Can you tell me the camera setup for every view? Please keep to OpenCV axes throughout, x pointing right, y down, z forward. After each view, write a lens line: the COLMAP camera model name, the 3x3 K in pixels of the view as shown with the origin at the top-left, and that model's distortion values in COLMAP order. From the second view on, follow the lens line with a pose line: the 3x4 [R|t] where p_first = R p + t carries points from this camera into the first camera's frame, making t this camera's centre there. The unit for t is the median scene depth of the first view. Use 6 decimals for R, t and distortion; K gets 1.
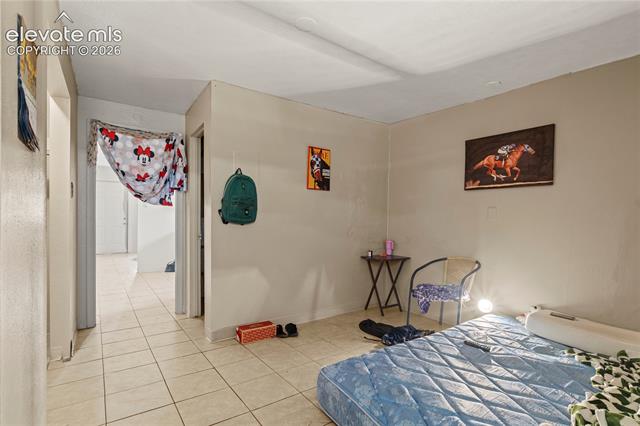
lens RADIAL K [[303.0, 0, 318.4], [0, 303.0, 216.9], [0, 0, 1]] dist [-0.008725, 0.001844]
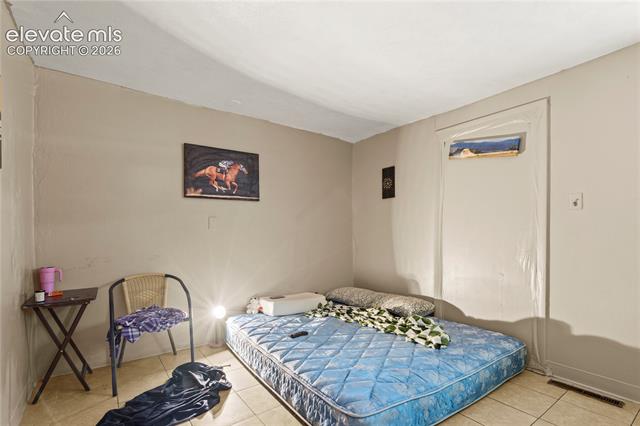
lens RADIAL K [[303.0, 0, 311.3], [0, 303.0, 228.7], [0, 0, 1]] dist [-0.008725, 0.001844]
pose [[0.016606, -0.011887, 0.999791, -0.469824], [0.010085, 0.999880, 0.011720, -0.000301], [-0.999811, 0.009888, 0.016724, 0.670533]]
